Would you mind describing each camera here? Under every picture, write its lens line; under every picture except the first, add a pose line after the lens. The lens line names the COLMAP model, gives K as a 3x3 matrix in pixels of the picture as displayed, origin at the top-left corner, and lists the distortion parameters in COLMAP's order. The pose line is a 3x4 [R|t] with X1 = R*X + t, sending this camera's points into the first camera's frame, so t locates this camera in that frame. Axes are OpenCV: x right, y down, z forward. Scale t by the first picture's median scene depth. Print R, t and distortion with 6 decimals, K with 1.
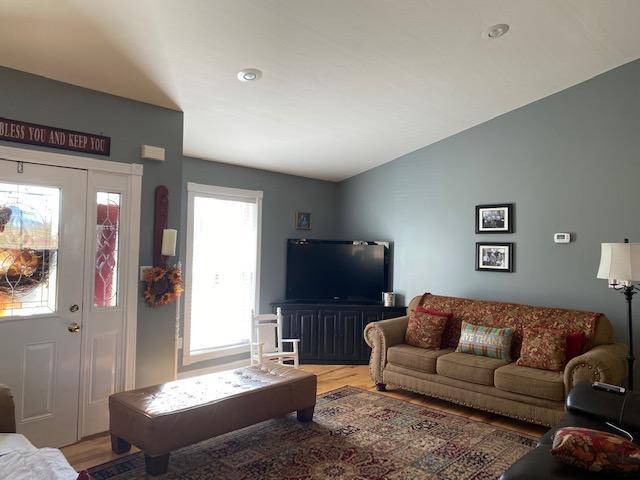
lens RADIAL K [[489.4, 0, 325.3], [0, 489.4, 235.6], [0, 0, 1]] dist [0.000439, 0.001214]
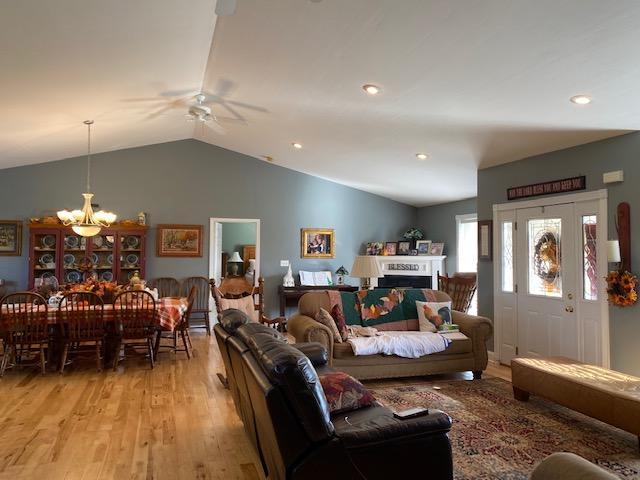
lens RADIAL K [[489.4, 0, 319.2], [0, 489.4, 240.6], [0, 0, 1]] dist [0.000439, 0.001214]
pose [[-0.502362, -0.044773, -0.863497, 1.130647], [-0.008814, 0.998872, -0.046664, 0.053953], [0.864612, -0.015831, -0.502190, 1.056746]]
